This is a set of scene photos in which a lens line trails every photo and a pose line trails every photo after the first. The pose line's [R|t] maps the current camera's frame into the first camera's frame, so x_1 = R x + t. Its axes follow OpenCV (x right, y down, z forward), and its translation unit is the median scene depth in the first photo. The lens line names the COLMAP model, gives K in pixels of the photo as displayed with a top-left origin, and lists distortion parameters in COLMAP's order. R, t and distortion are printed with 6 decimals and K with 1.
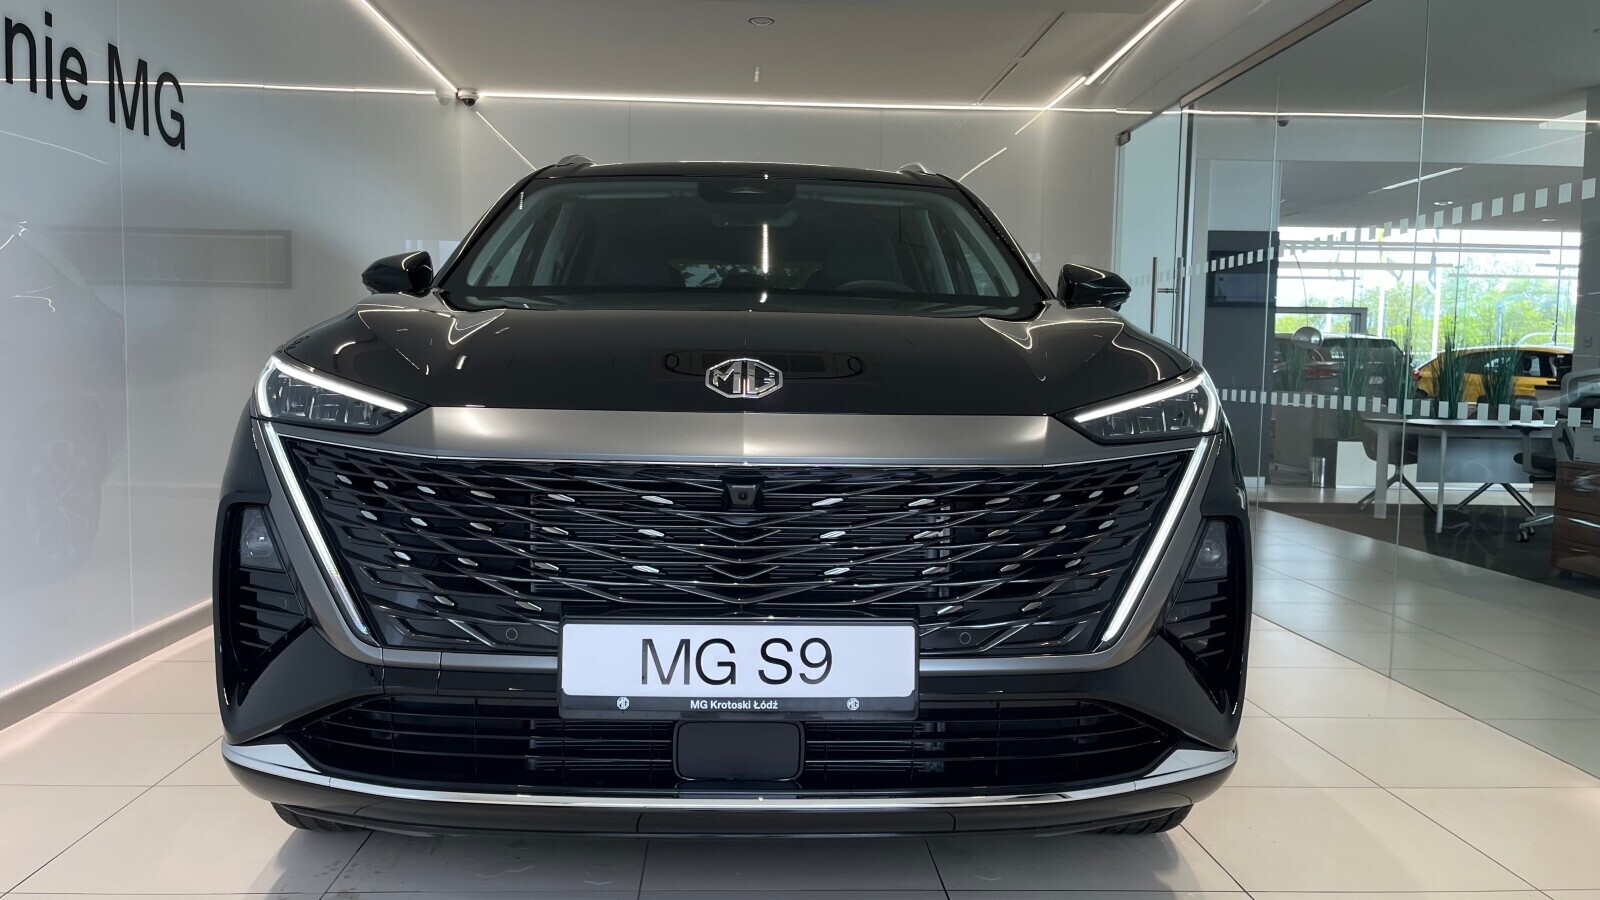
lens RADIAL K [[1202.0, 0, 792.0], [0, 1202.0, 453.3], [0, 0, 1]] dist [0.053249, -0.071943]
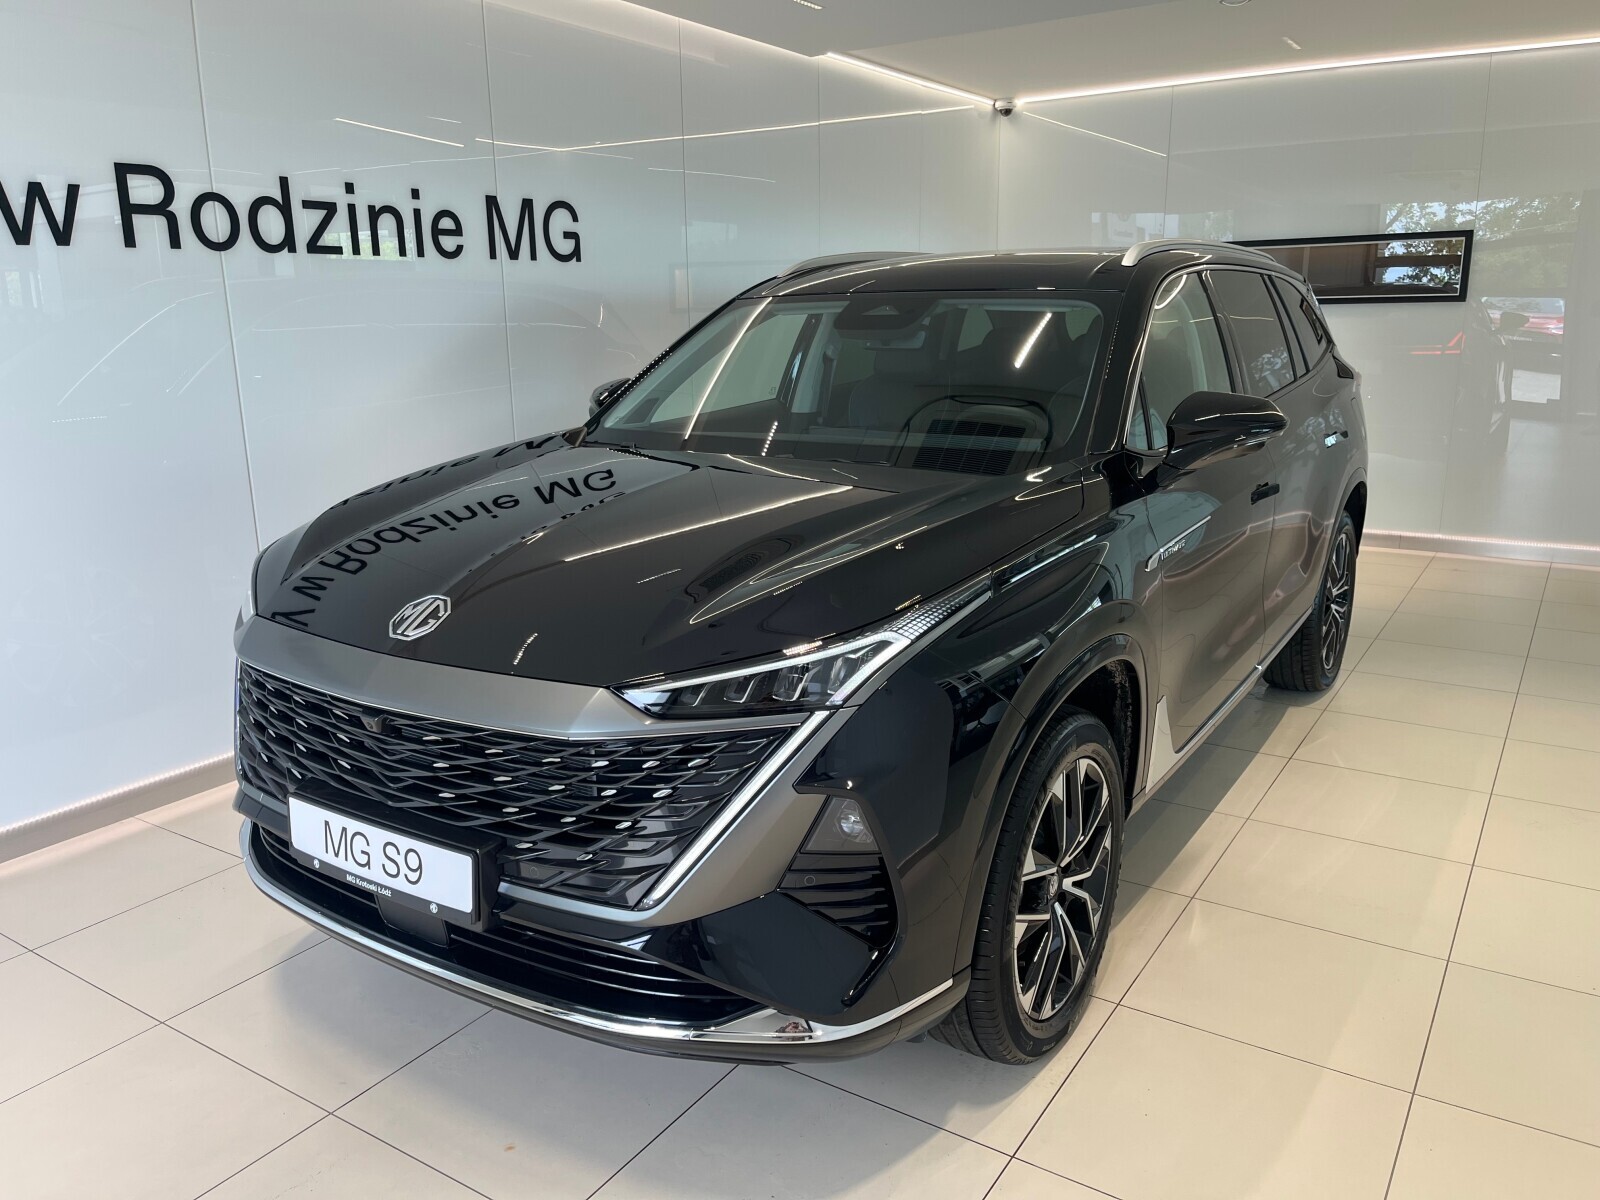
lens RADIAL K [[1210.3, 0, 800.0], [0, 1210.3, 600.0], [0, 0, 1]] dist [0.027108, 0.000449]
pose [[0.812809, 0.107845, -0.572461, 0.939537], [-0.013226, 0.985877, 0.166948, -0.281957], [0.582381, -0.128125, 0.802756, 0.256355]]
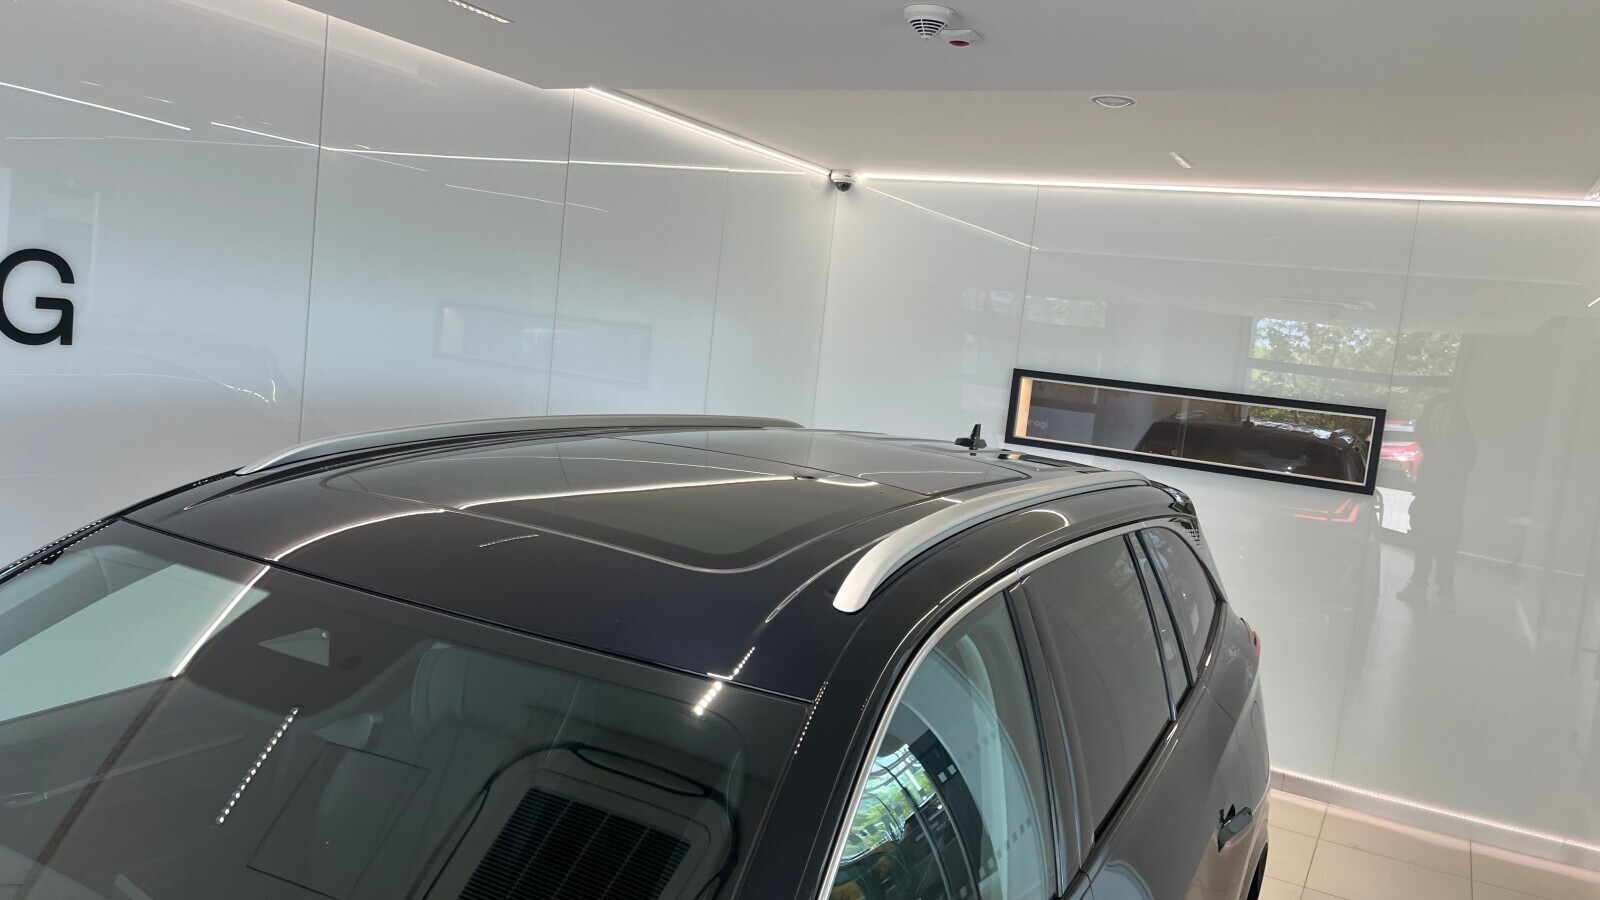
lens RADIAL K [[1203.7, 0, 805.4], [0, 1203.7, 426.0], [0, 0, 1]] dist [0.050058, -0.061579]
pose [[0.858136, 0.116315, -0.500074, 0.618159], [-0.128820, 0.991622, 0.009589, -0.613100], [0.496999, 0.056191, 0.865930, 1.334878]]
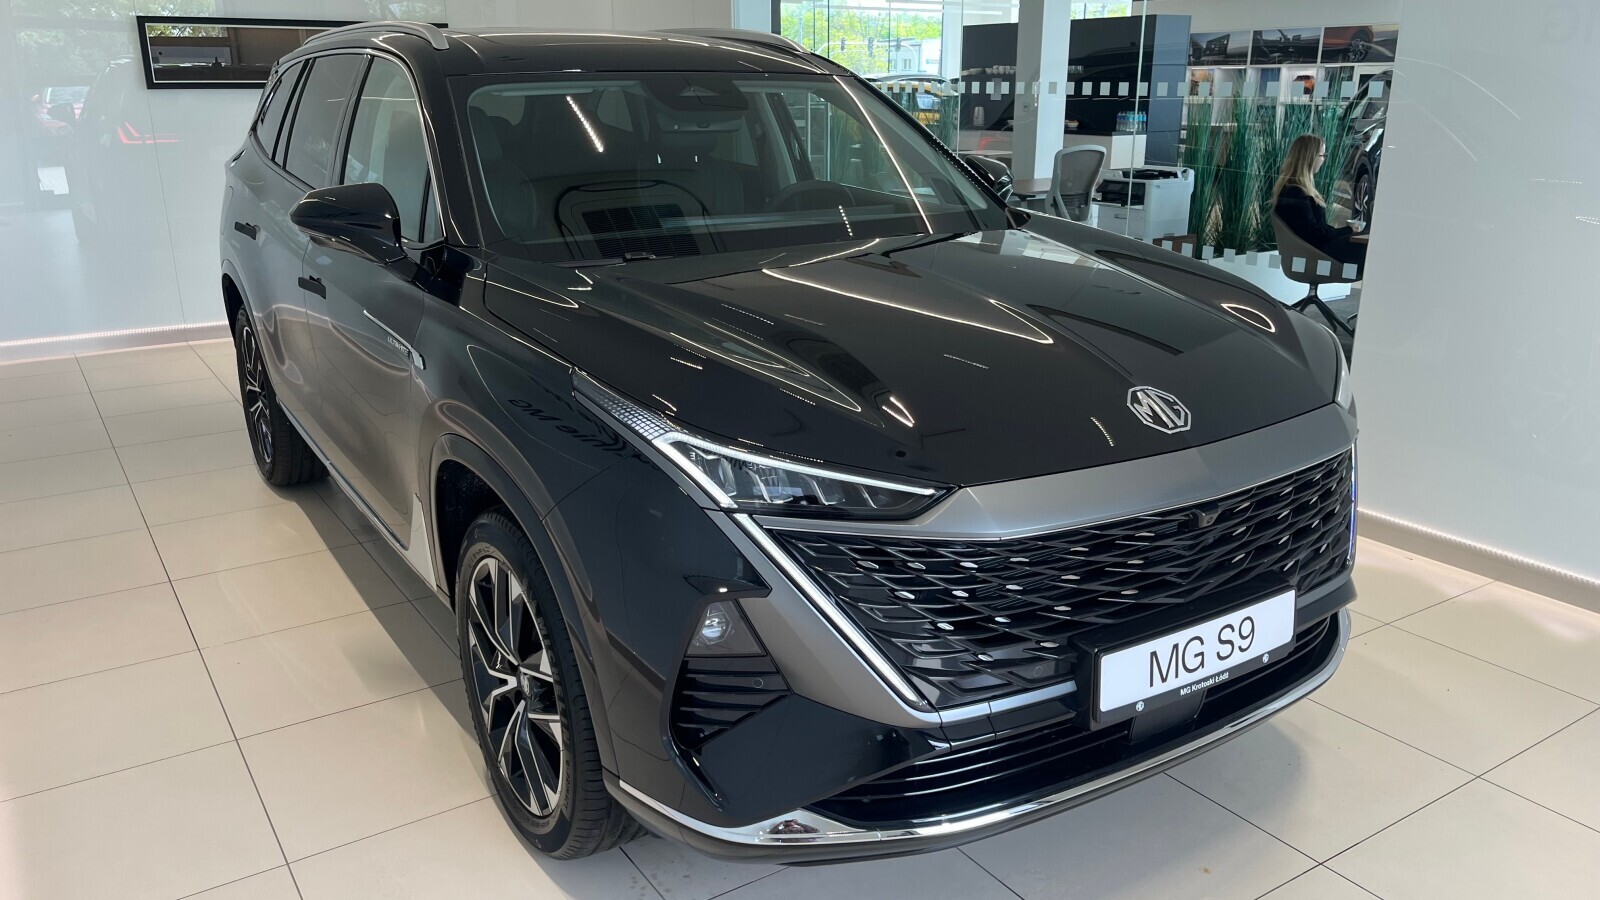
lens RADIAL K [[1207.2, 0, 800.0], [0, 1207.2, 450.0], [0, 0, 1]] dist [0.043884, -0.058366]
pose [[0.858367, -0.168580, 0.484549, -0.892704], [0.054068, 0.968938, 0.241323, -0.319661], [-0.510180, -0.180945, 0.840819, 0.192705]]
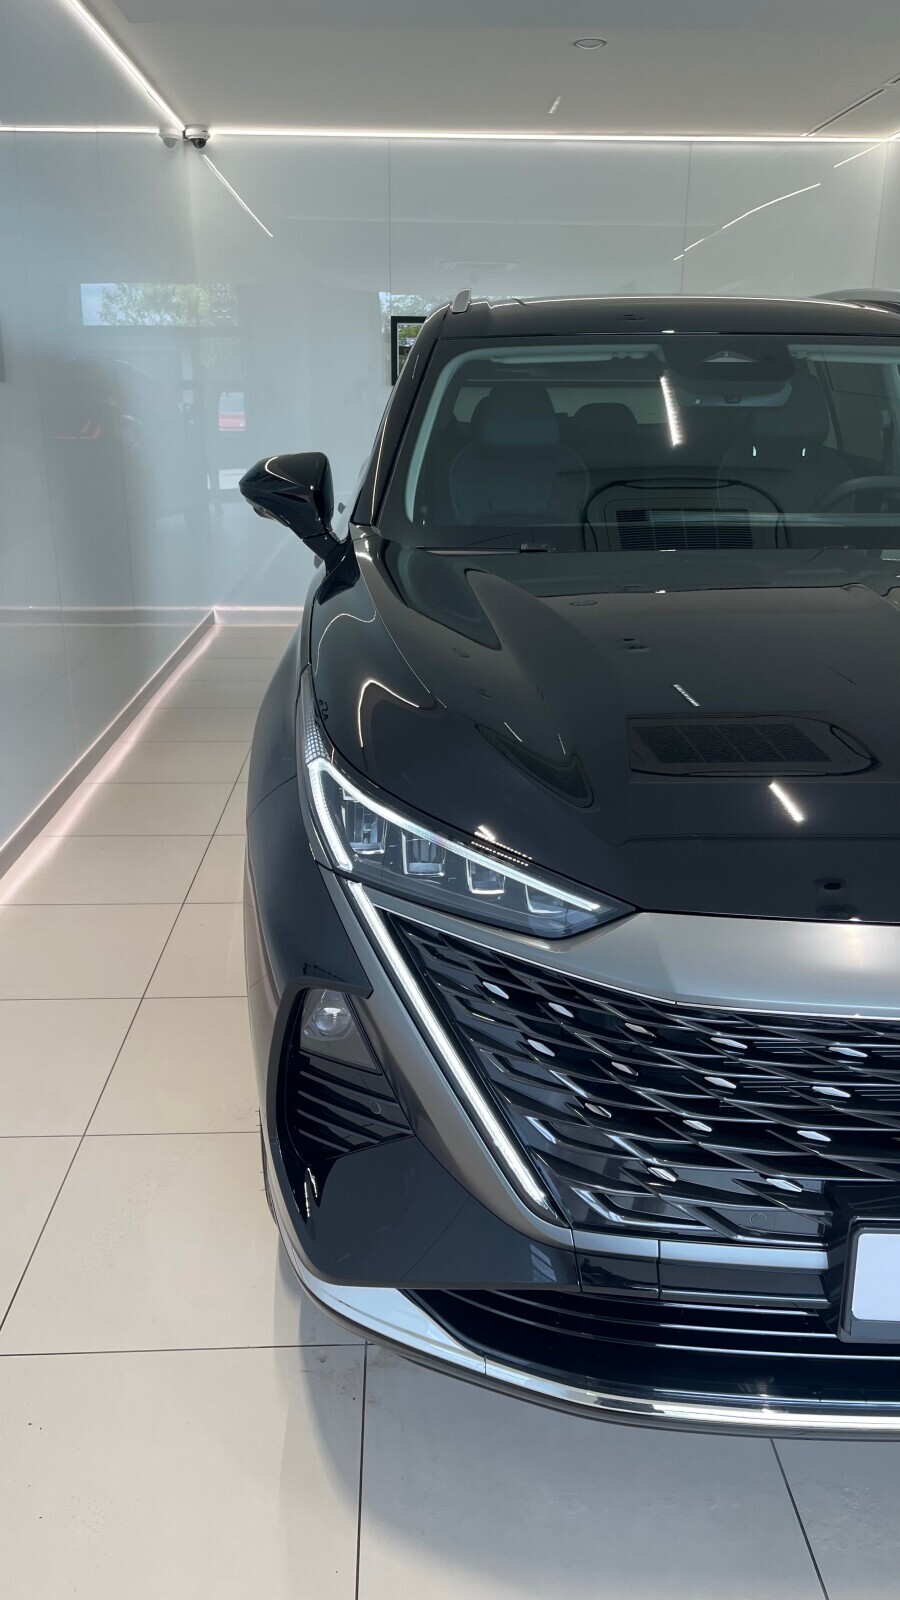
lens RADIAL K [[1207.2, 0, 450.0], [0, 1207.2, 800.0], [0, 0, 1]] dist [0.043884, -0.058366]
pose [[0.999876, -0.006606, -0.014282, -0.385676], [0.009938, 0.968807, 0.247618, -0.260100], [0.012201, -0.247729, 0.968752, 0.345152]]
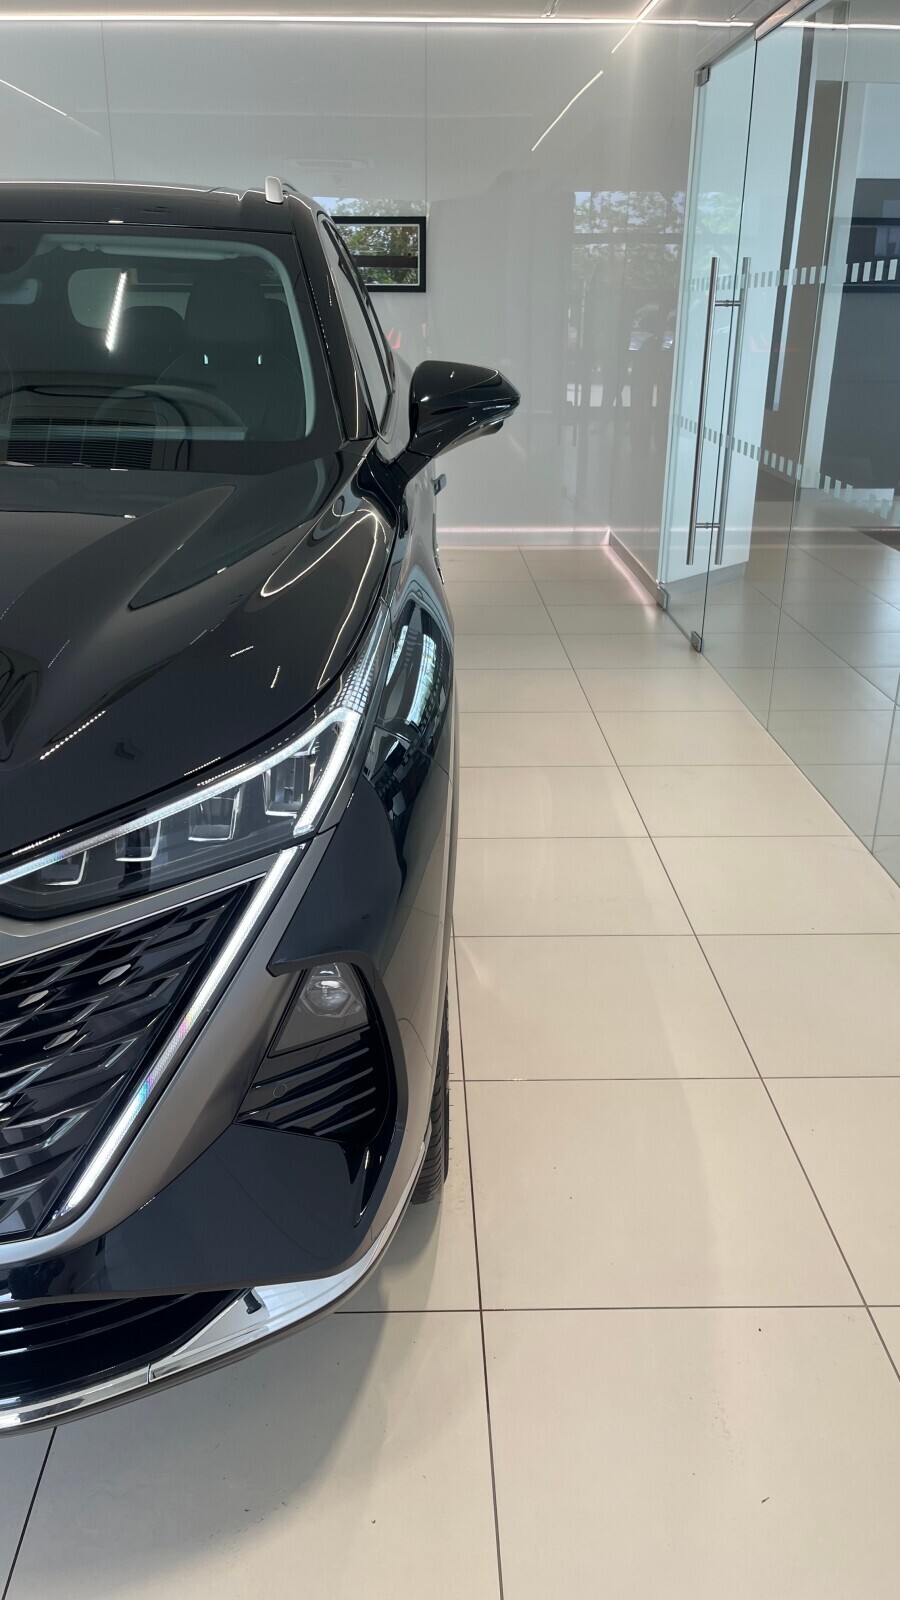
lens RADIAL K [[1203.7, 0, 442.1], [0, 1203.7, 808.6], [0, 0, 1]] dist [0.050058, -0.061579]
pose [[0.999745, -0.003954, -0.022220, 0.469928], [0.010750, 0.949111, 0.314759, -0.244287], [0.019845, -0.314918, 0.948911, 0.461839]]
